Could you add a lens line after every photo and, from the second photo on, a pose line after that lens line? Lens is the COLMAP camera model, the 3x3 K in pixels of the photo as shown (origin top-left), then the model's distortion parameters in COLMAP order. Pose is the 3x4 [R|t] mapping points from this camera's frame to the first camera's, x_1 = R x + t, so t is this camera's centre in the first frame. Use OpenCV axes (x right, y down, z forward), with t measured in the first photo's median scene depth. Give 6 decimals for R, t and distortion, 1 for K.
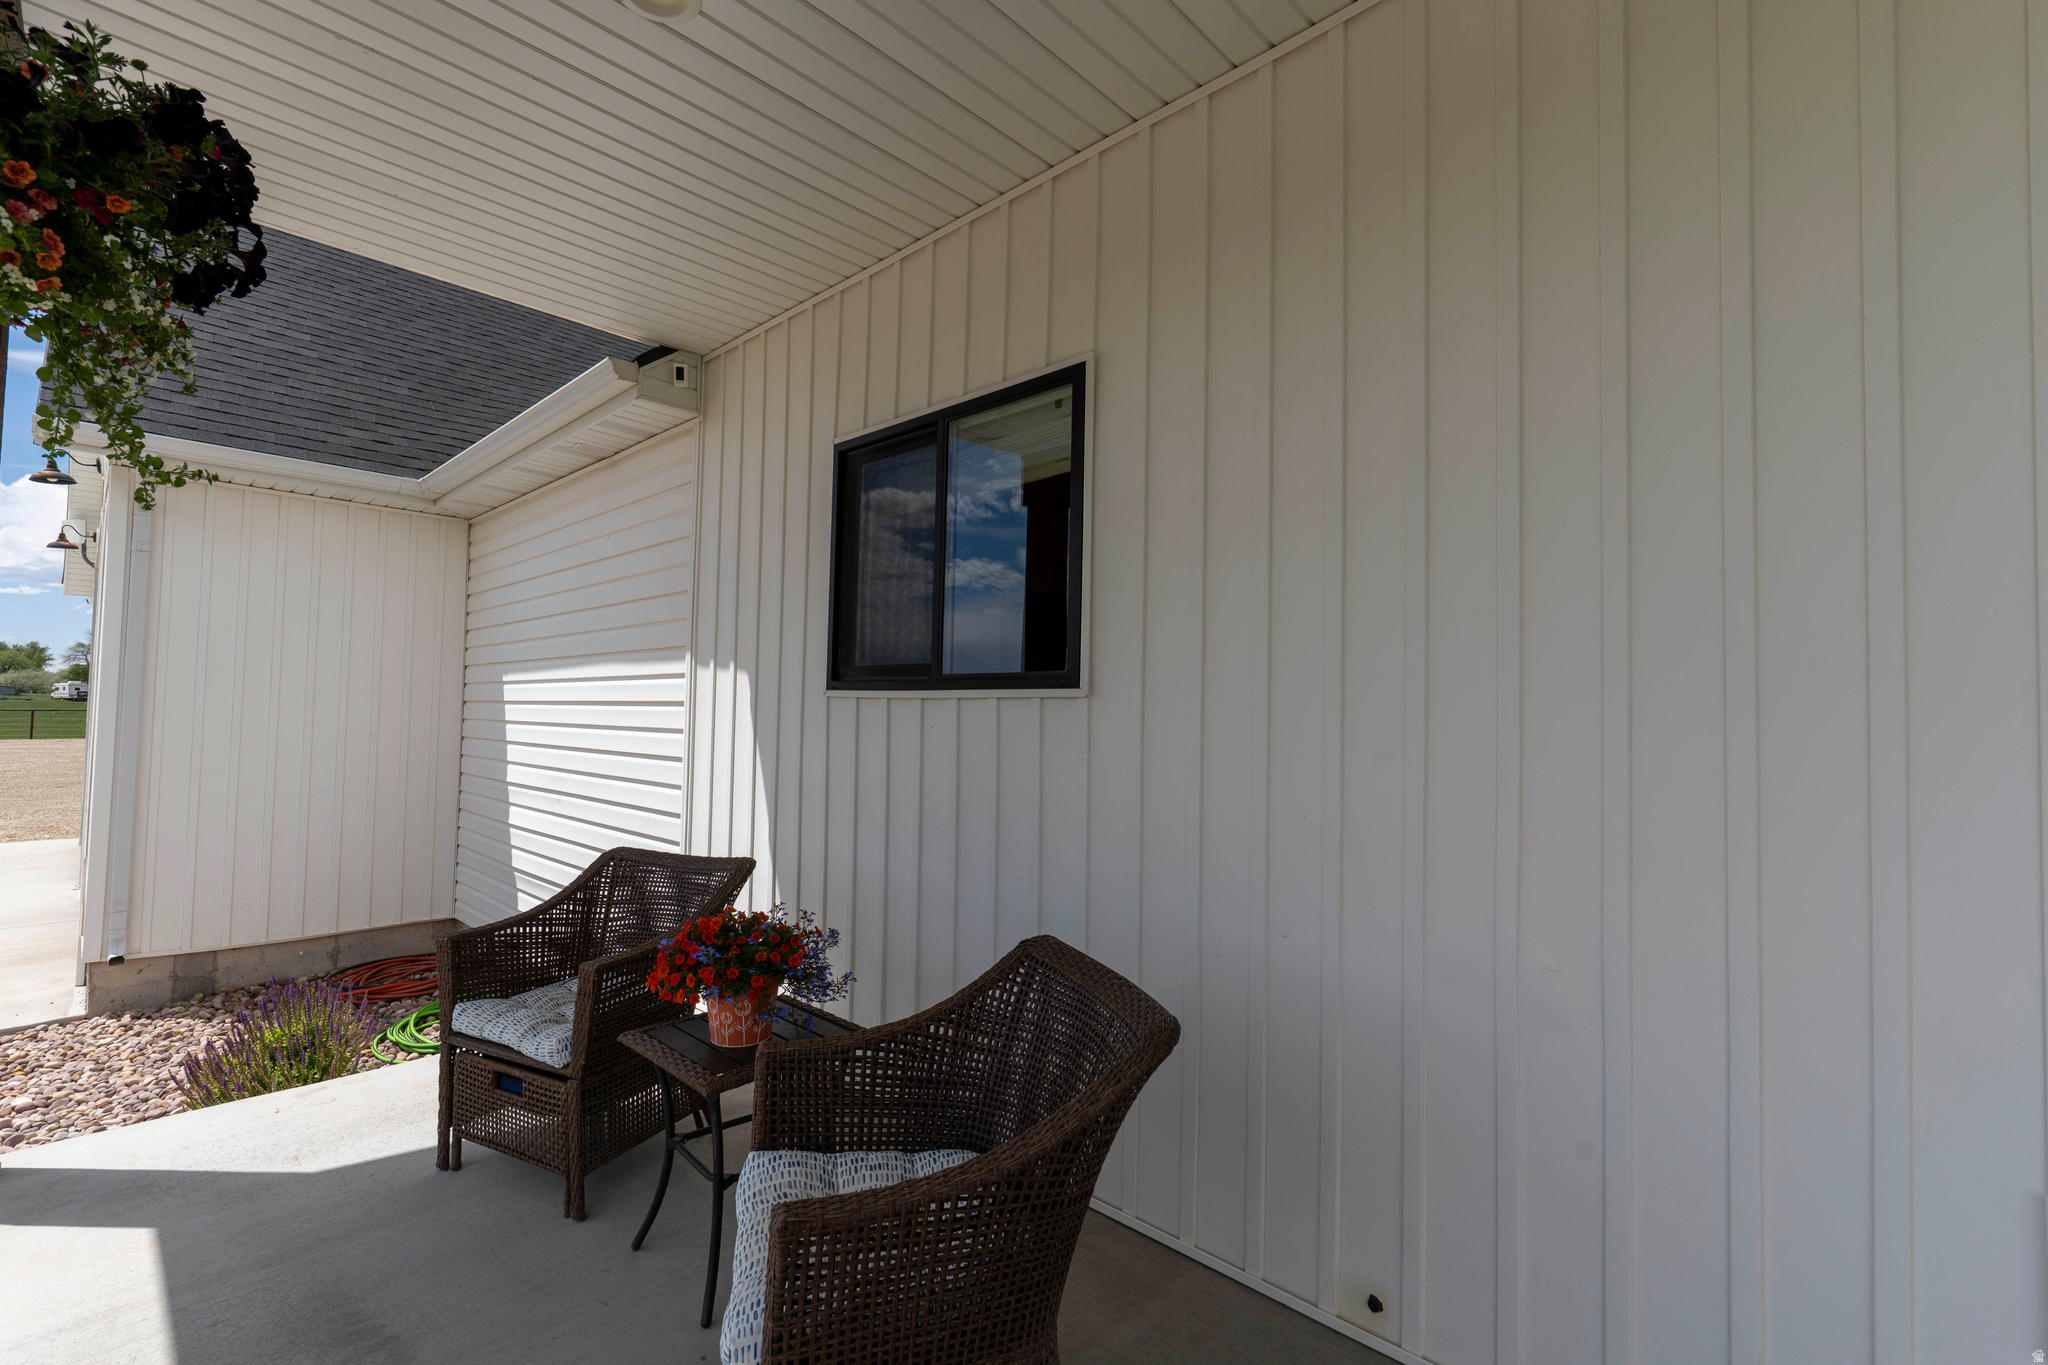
lens RADIAL K [[901.5, 0, 1020.0], [0, 901.5, 678.0], [0, 0, 1]] dist [-0.005708, 0.000619]
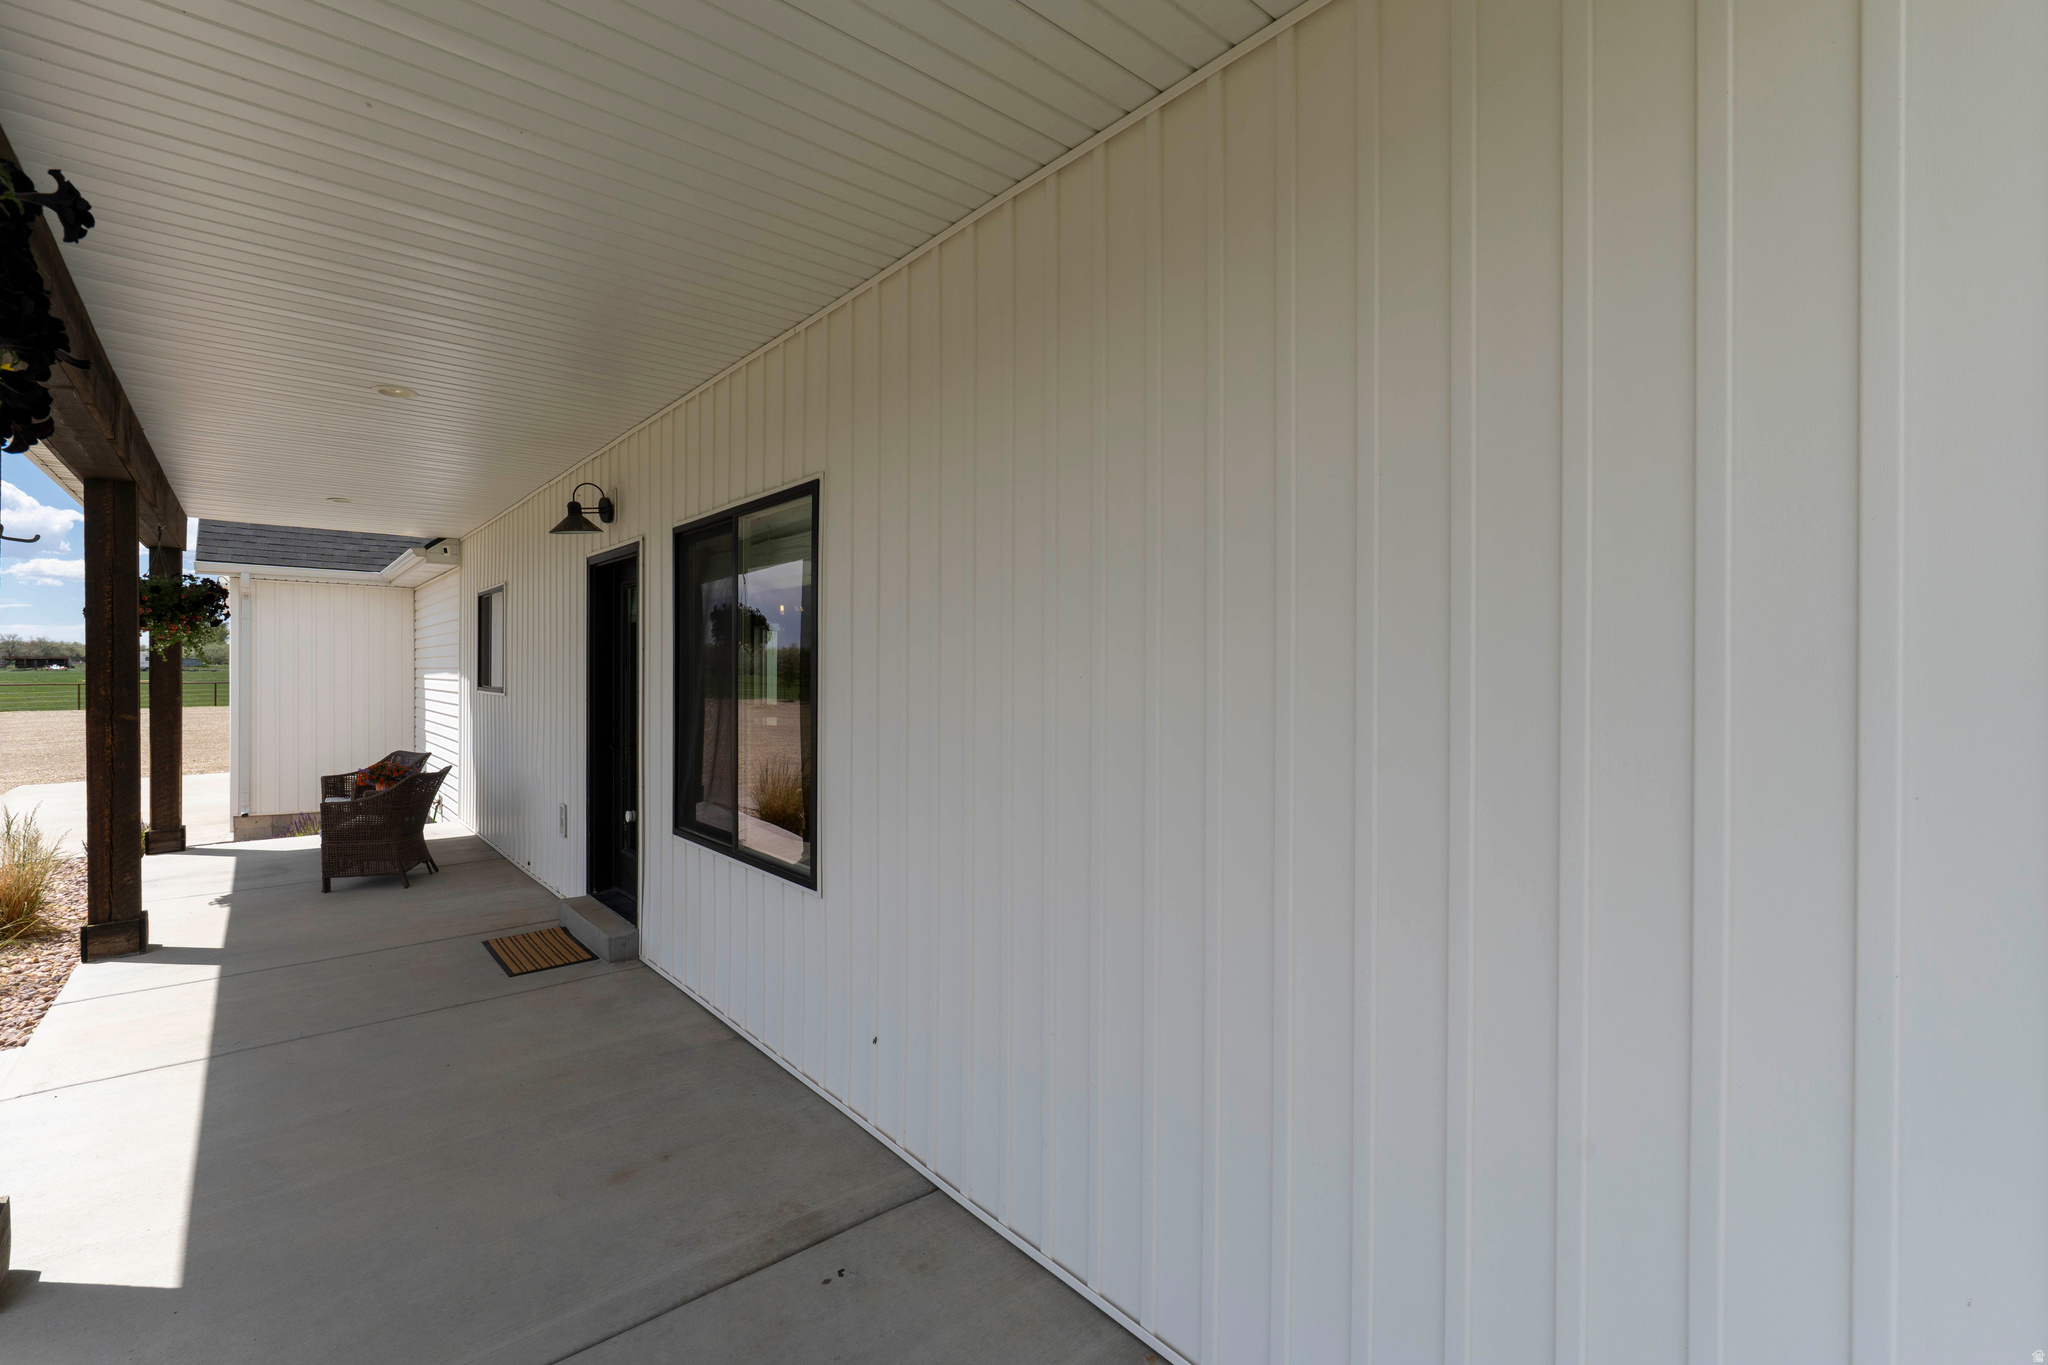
lens RADIAL K [[901.5, 0, 1020.0], [0, 901.5, 678.0], [0, 0, 1]] dist [-0.005708, 0.000619]
pose [[0.994479, -0.009418, -0.104513, 0.871952], [0.013988, 0.998974, 0.043074, -0.059996], [0.104000, -0.044298, 0.993590, -0.756972]]
